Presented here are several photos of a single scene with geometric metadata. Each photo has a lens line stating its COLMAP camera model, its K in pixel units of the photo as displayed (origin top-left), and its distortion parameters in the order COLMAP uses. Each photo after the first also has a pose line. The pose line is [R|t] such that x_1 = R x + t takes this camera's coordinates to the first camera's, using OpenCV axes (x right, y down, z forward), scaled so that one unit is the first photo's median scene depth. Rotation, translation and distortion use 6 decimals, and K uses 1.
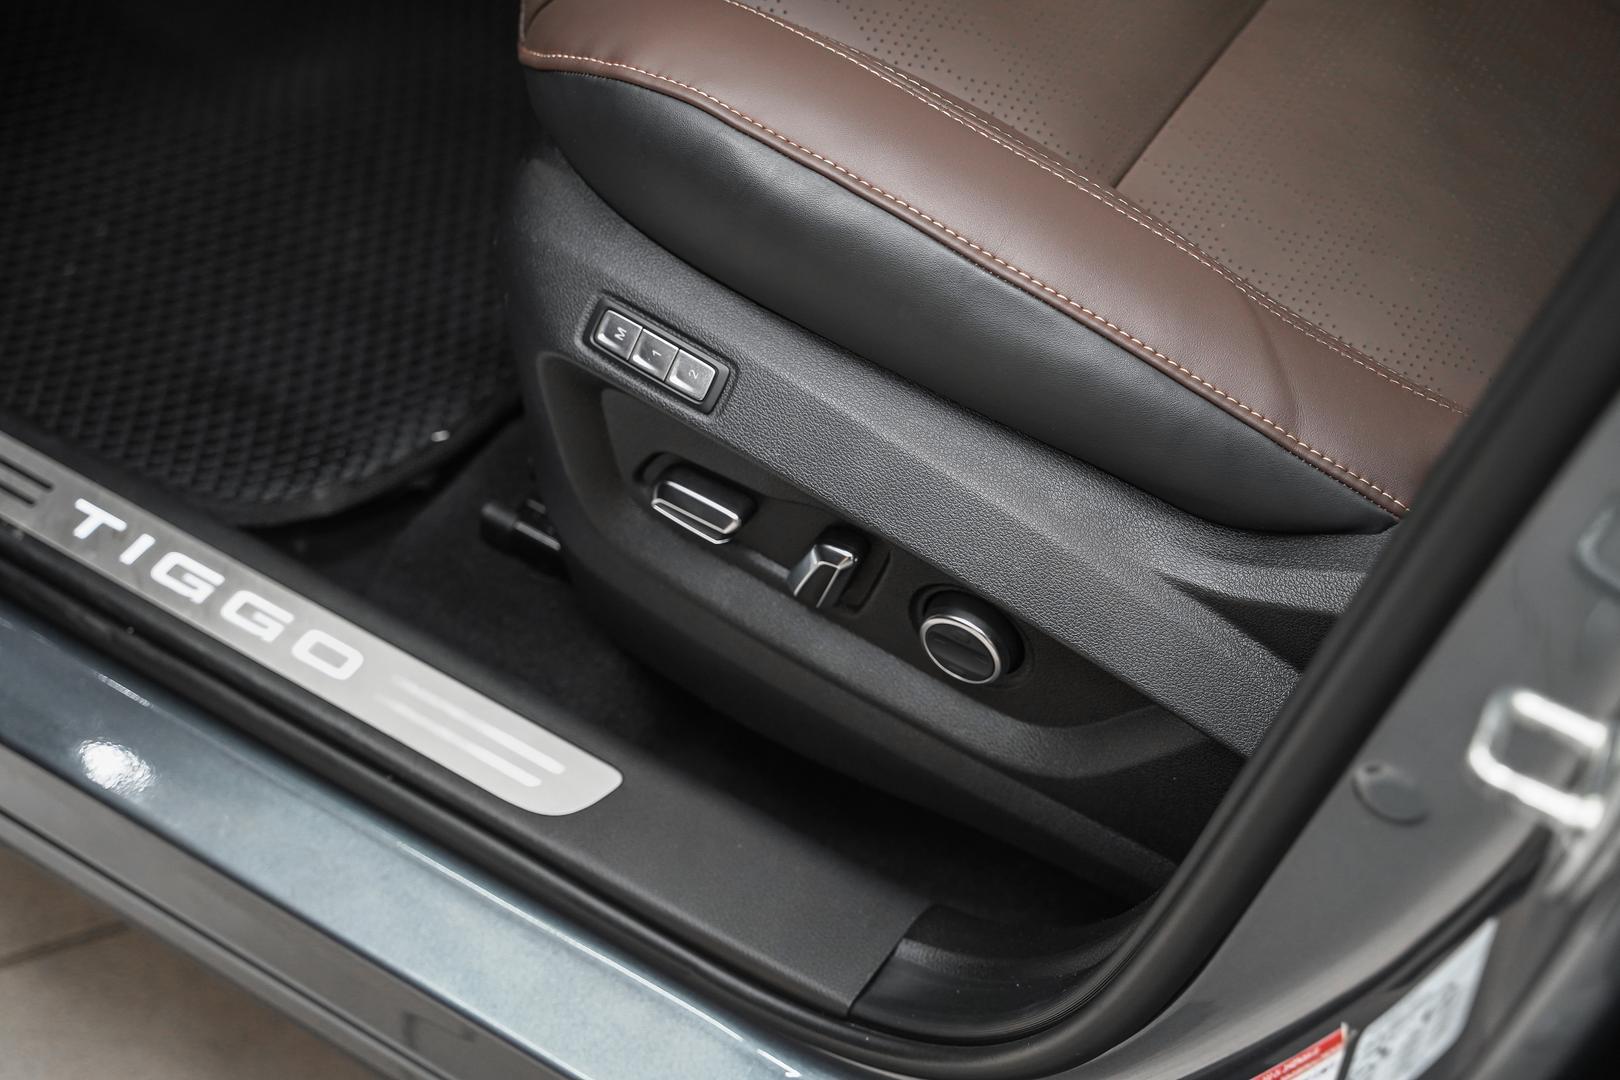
lens RADIAL K [[2494.8, 0, 810.0], [0, 2494.8, 540.0], [0, 0, 1]] dist [-0.009298, 0.032511]
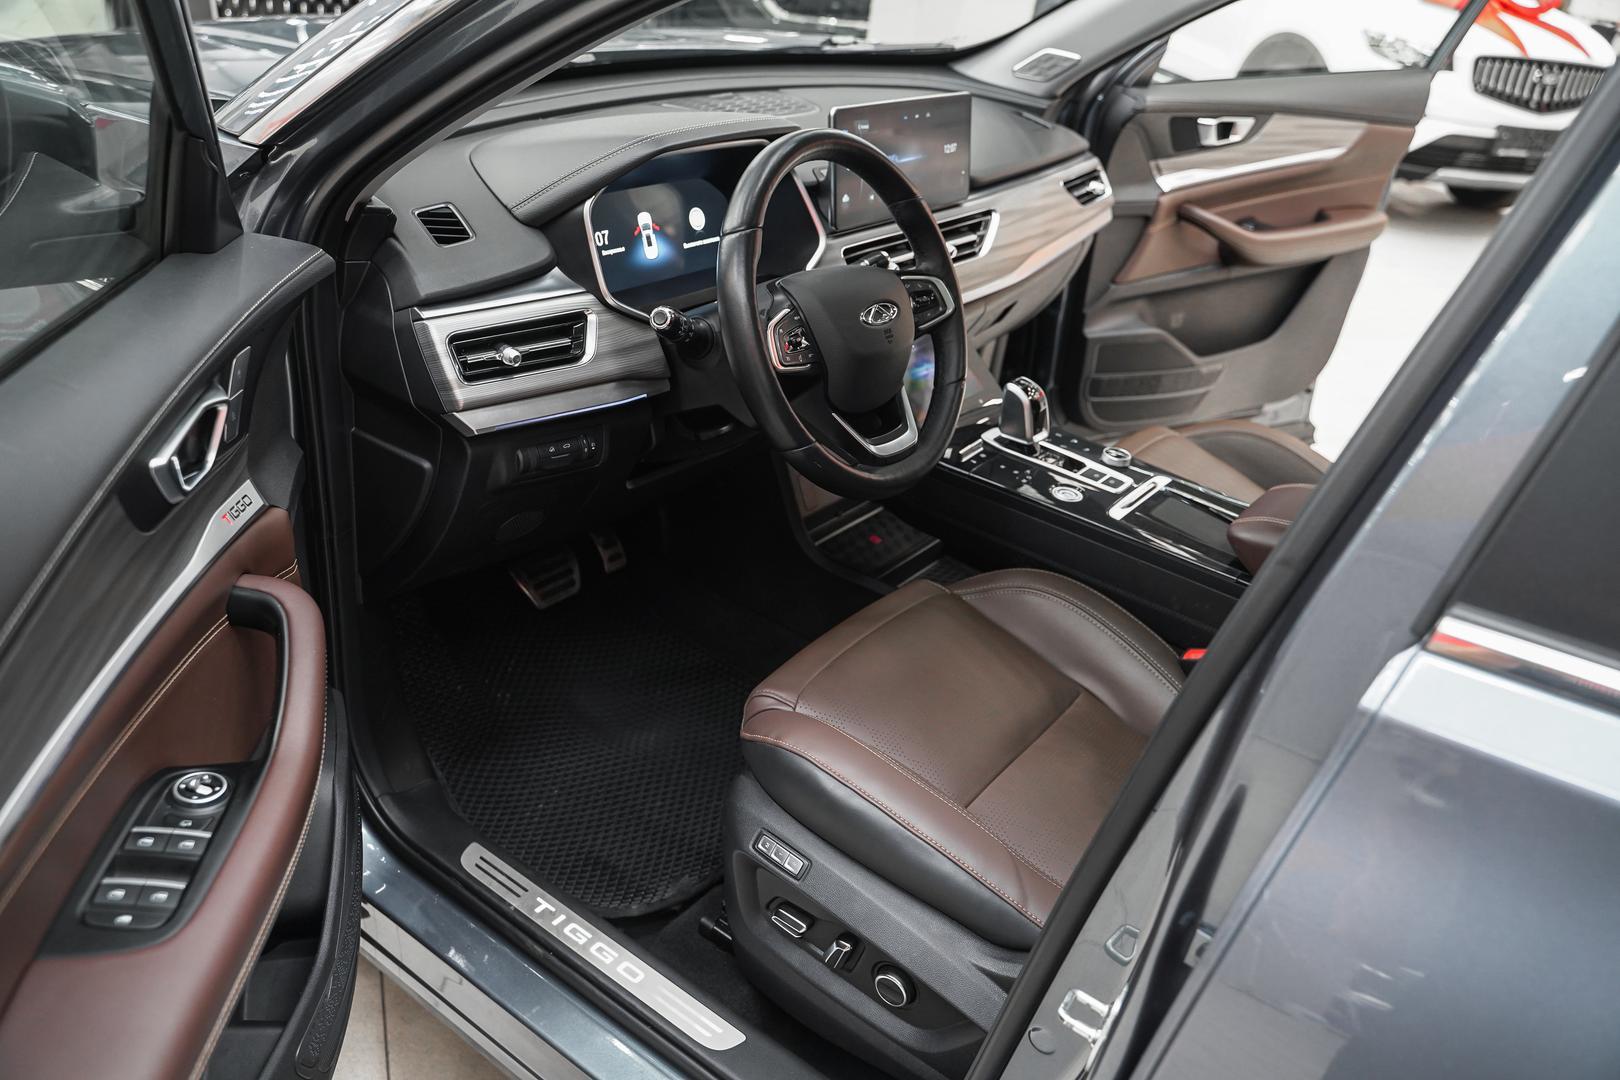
lens RADIAL K [[1217.7, 0, 810.0], [0, 1217.7, 540.0], [0, 0, 1]] dist [-0.003223, -0.000283]
pose [[0.994361, 0.087080, -0.060532, 0.014782], [-0.102954, 0.929572, -0.353973, 0.060342], [0.025445, 0.358209, 0.933295, -0.260403]]
